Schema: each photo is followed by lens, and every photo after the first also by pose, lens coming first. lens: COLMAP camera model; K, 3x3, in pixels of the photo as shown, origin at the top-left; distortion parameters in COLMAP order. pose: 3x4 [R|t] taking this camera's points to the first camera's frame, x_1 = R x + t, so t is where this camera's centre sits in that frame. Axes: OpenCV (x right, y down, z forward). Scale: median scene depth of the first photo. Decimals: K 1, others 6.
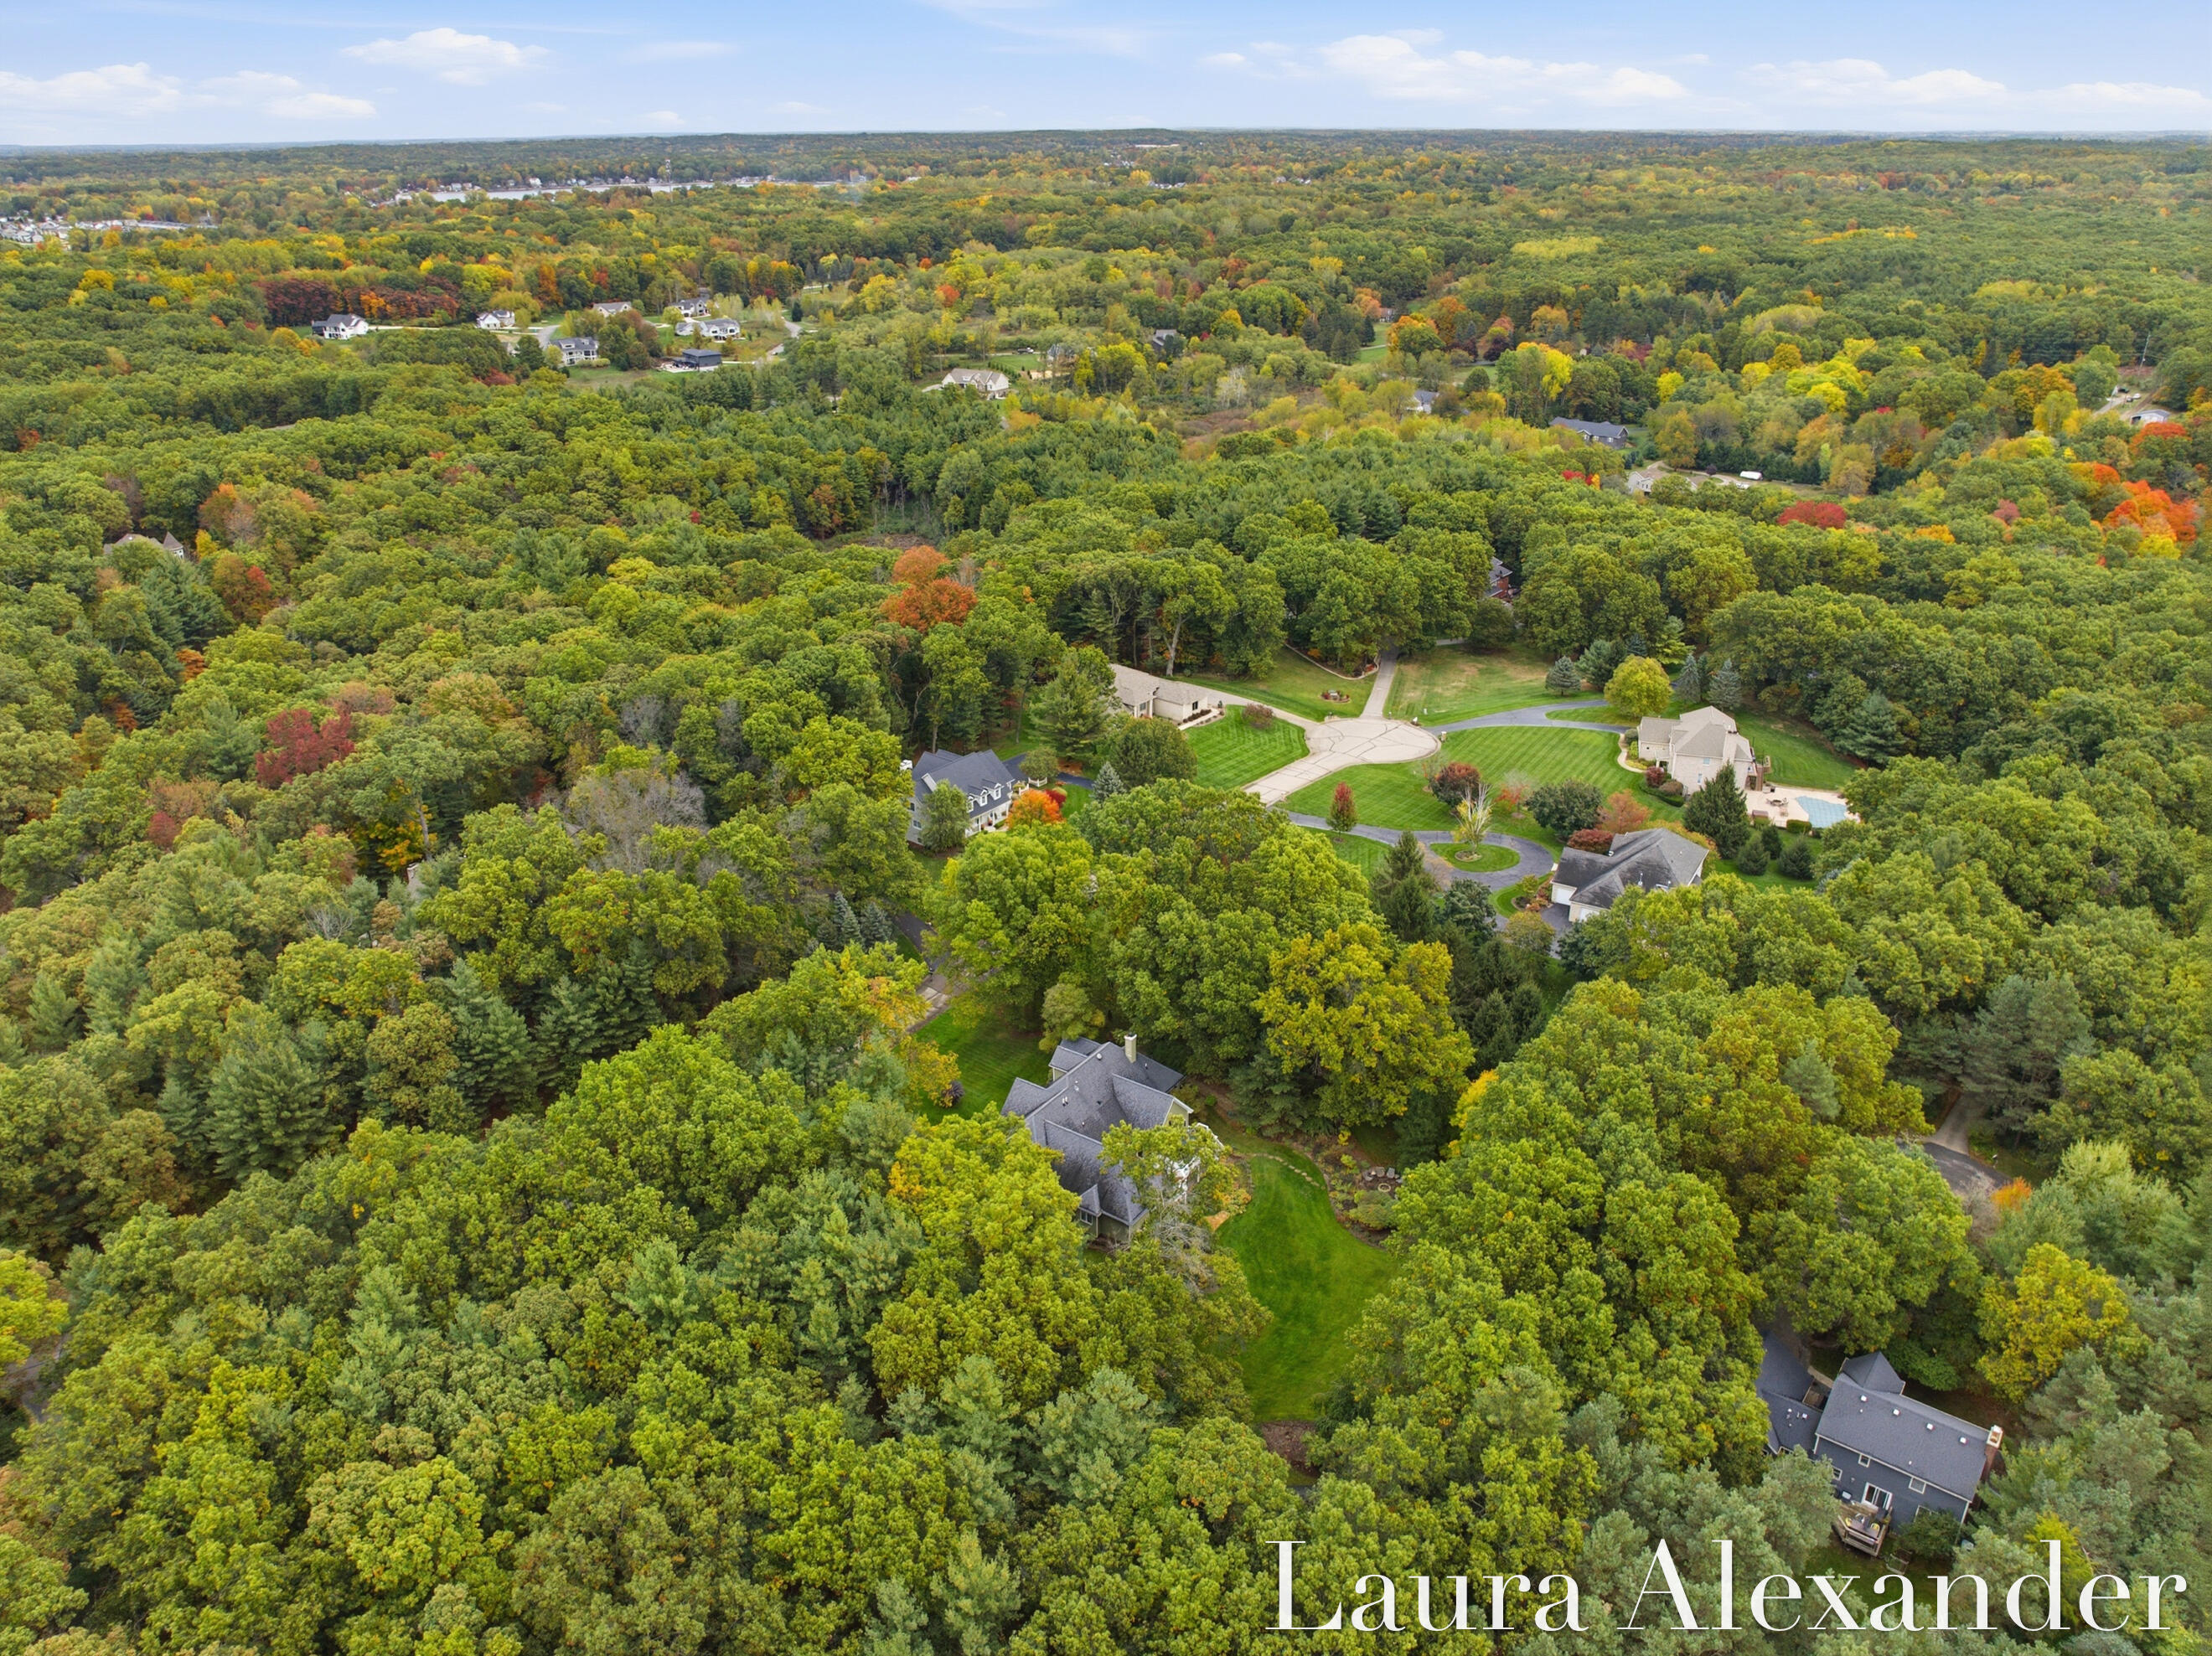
lens RADIAL K [[1545.2, 0, 1106.0], [0, 1545.2, 828.0], [0, 0, 1]] dist [-0.000336, 0.000616]
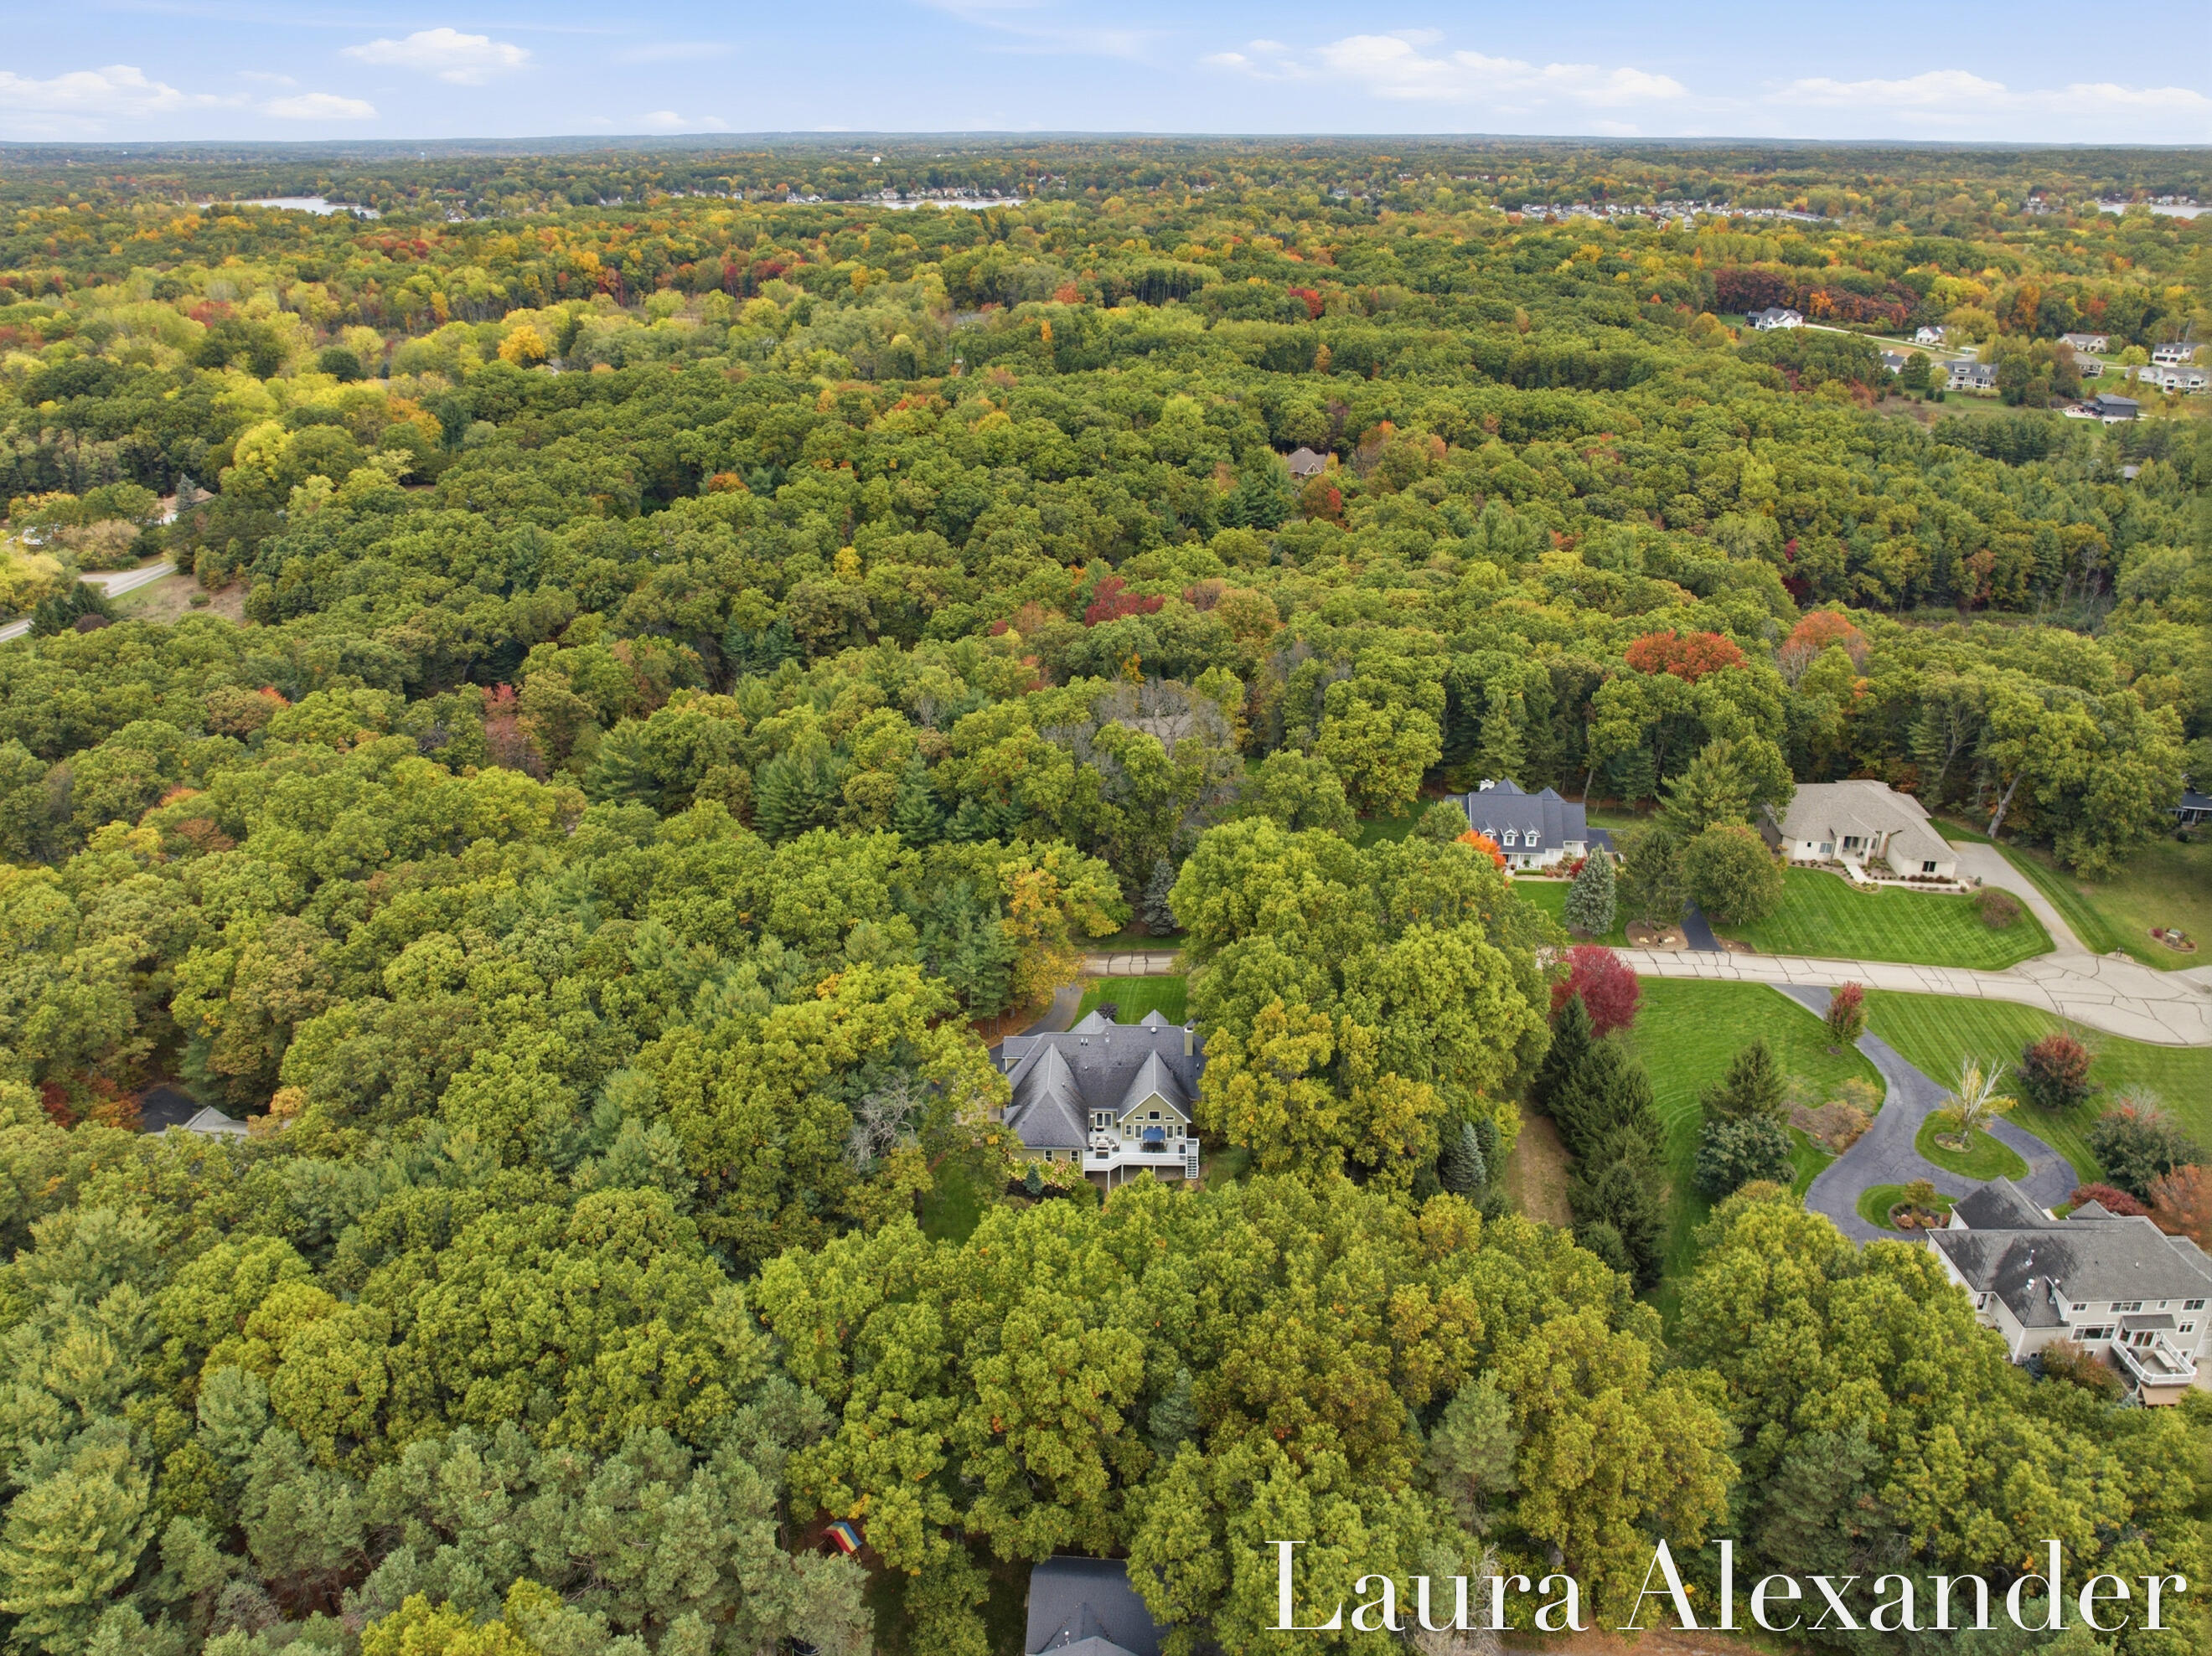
lens RADIAL K [[1545.2, 0, 1106.0], [0, 1545.2, 828.0], [0, 0, 1]] dist [-0.000336, 0.000616]
pose [[0.591838, 0.362268, -0.720063, 0.368781], [-0.363470, 0.917281, 0.162744, -0.071294], [0.719457, 0.165403, 0.674555, 0.143908]]
